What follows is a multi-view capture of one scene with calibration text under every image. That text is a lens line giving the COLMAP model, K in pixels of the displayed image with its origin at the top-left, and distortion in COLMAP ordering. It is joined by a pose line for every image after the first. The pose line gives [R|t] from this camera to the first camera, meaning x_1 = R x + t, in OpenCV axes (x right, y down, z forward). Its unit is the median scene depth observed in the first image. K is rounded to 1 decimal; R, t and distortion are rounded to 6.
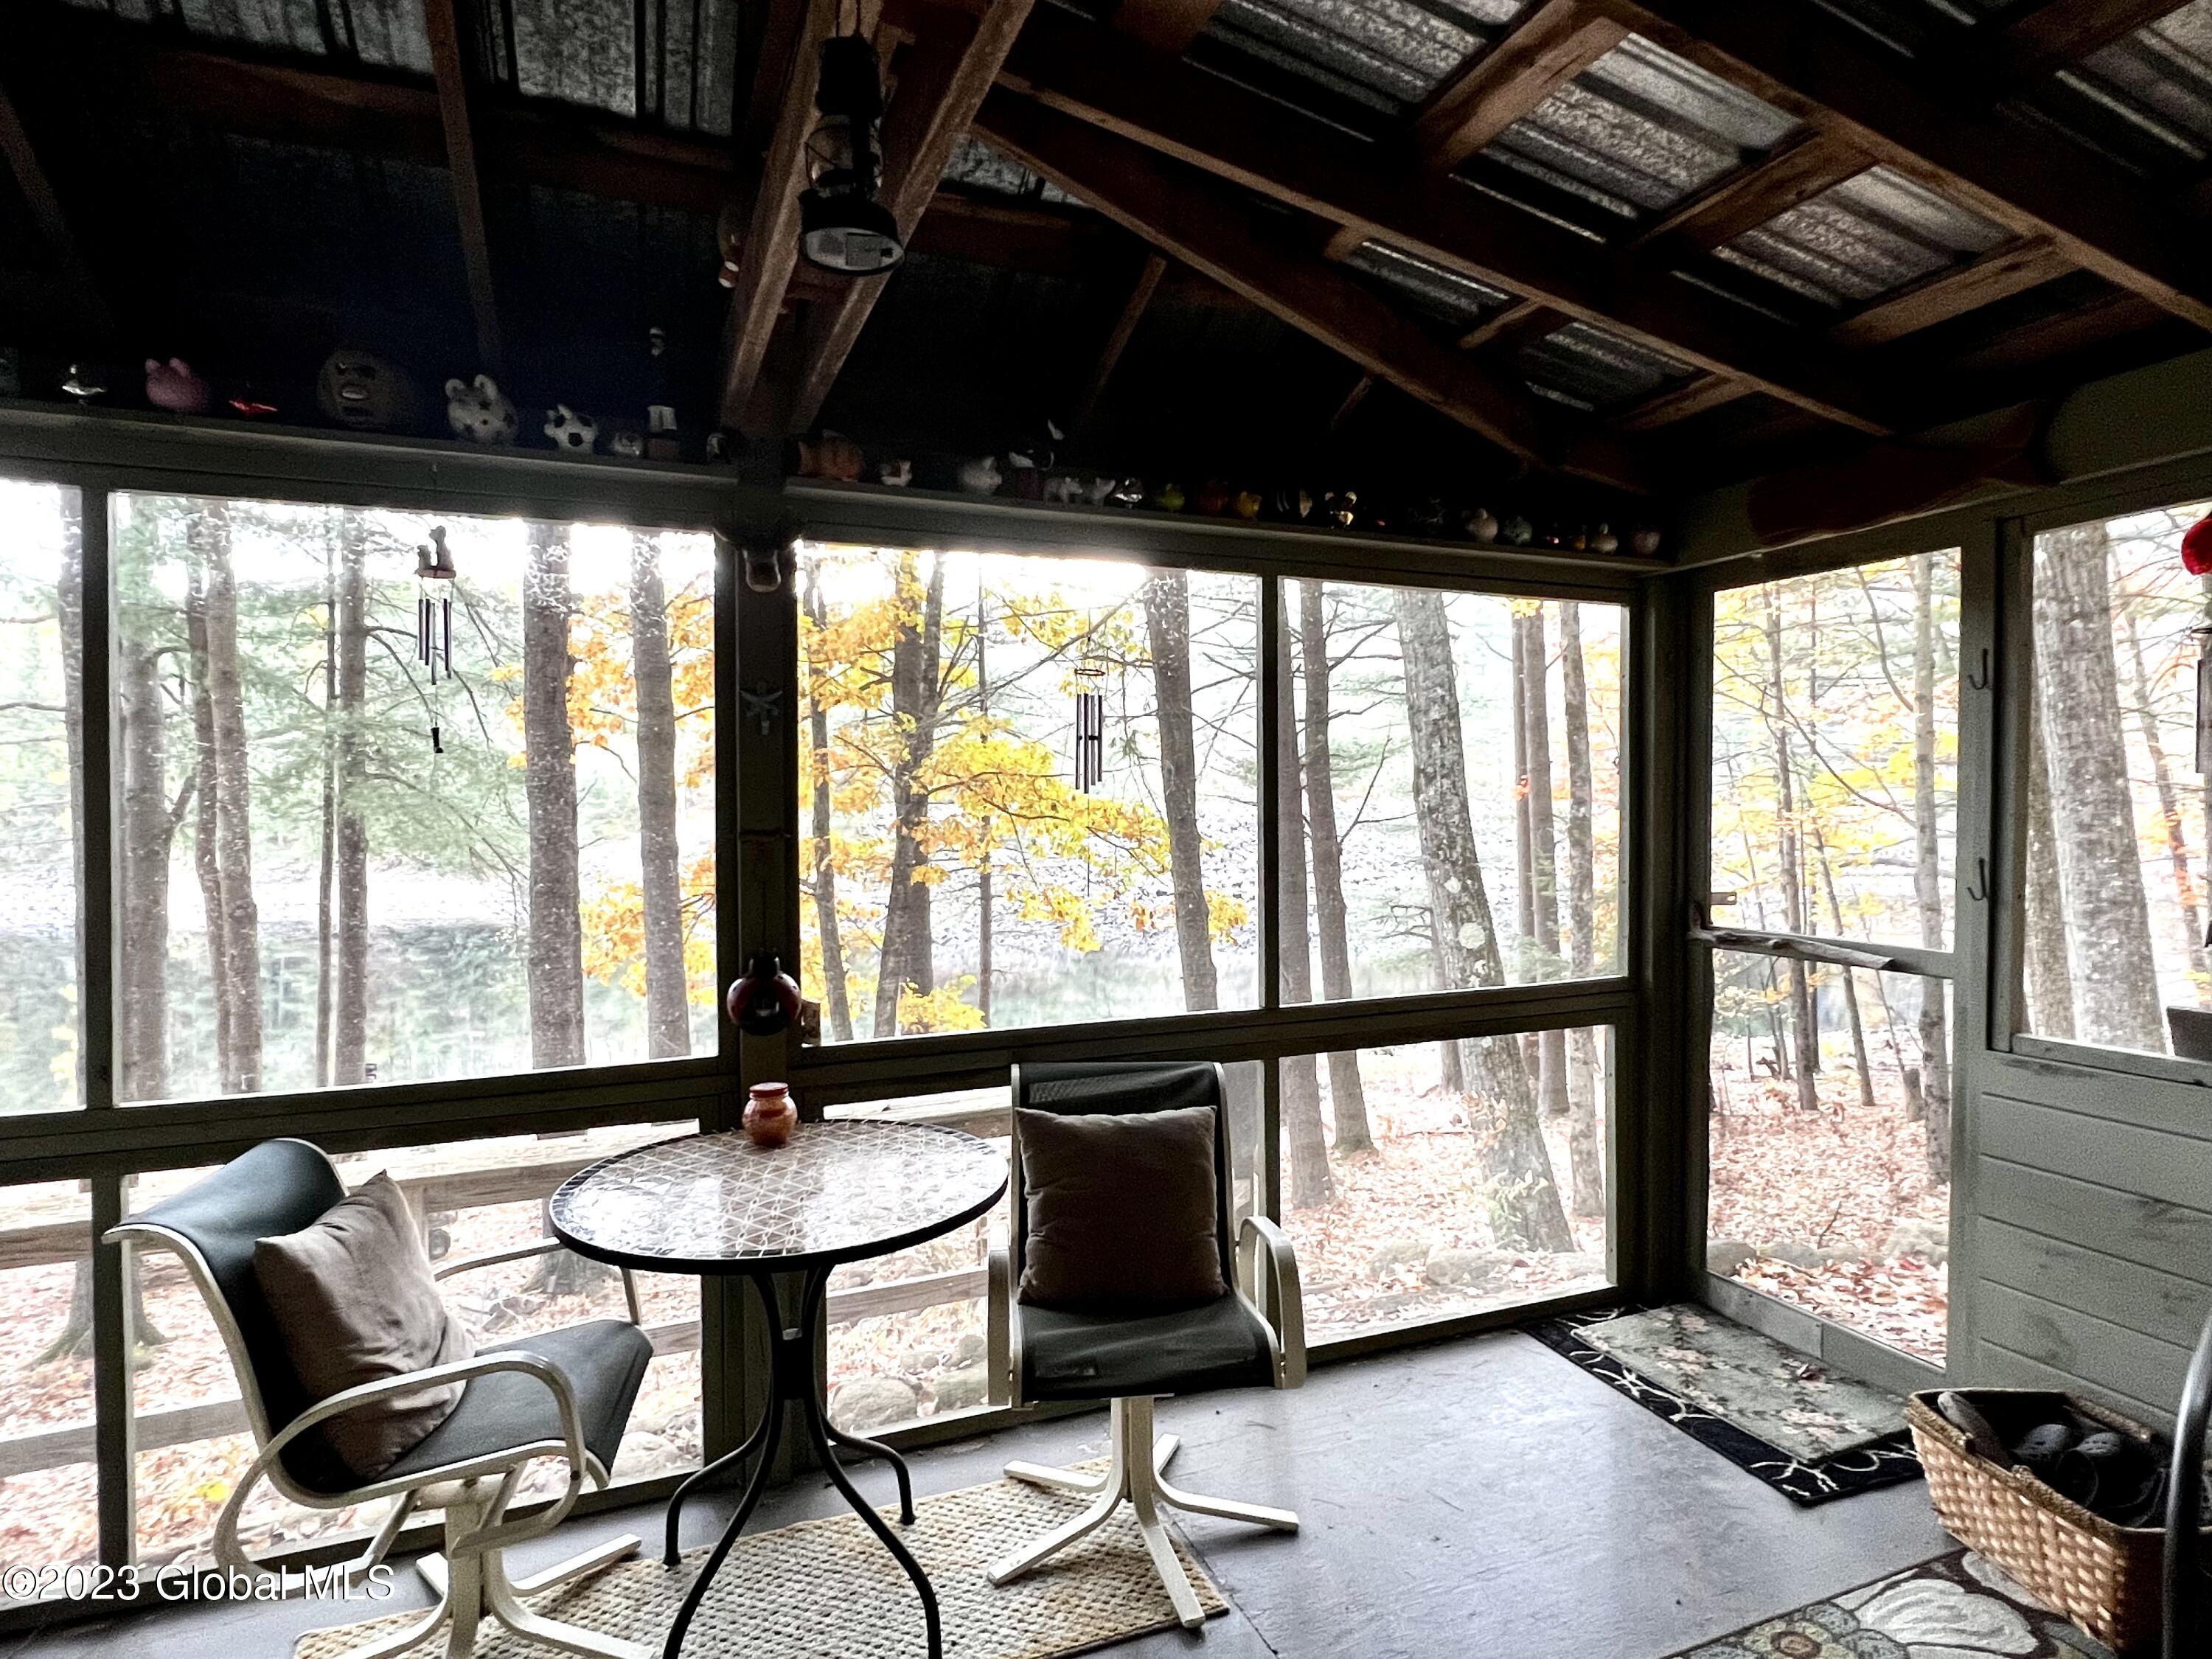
lens RADIAL K [[1179.2, 0, 1108.3], [0, 1179.2, 834.7], [0, 0, 1]] dist [-0.000226, 0.000087]
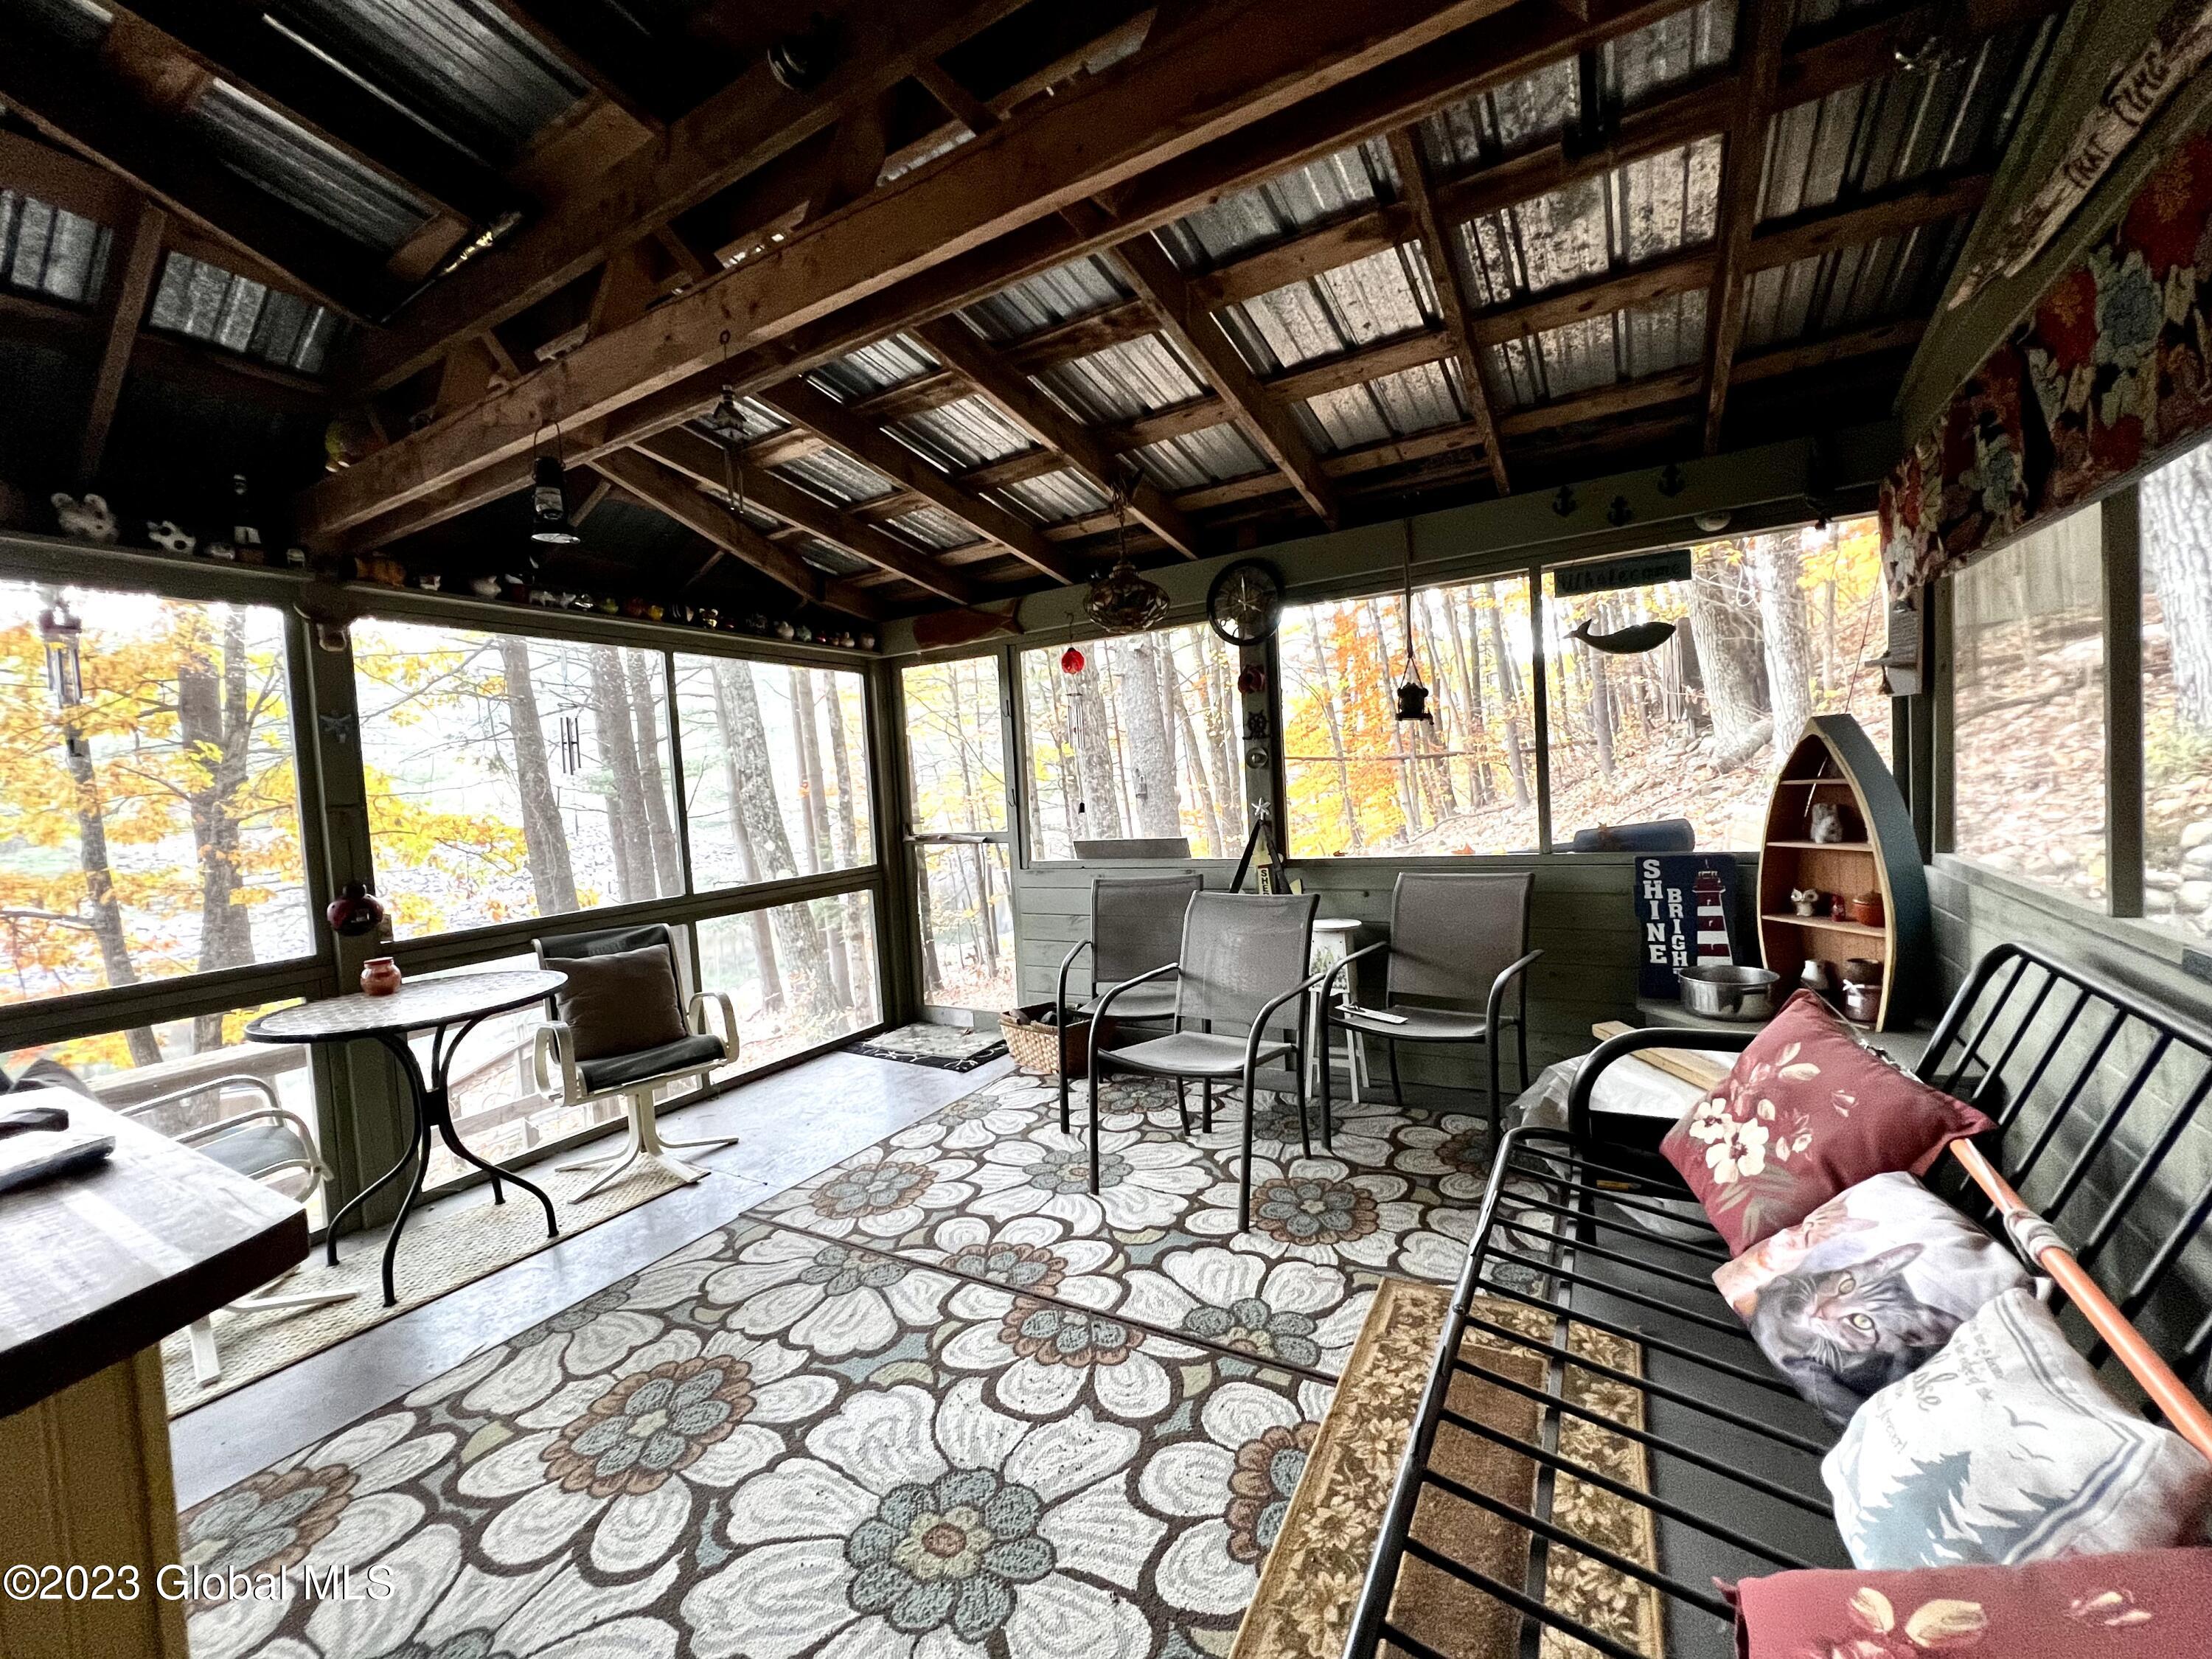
lens RADIAL K [[907.7, 0, 1106.0], [0, 907.7, 829.5], [0, 0, 1]] dist [-0.011741, 0.000058]
pose [[0.787416, -0.070334, 0.612397, -0.211288], [0.072251, 0.997152, 0.021623, 0.070010], [-0.612173, 0.027220, 0.790255, -0.506329]]
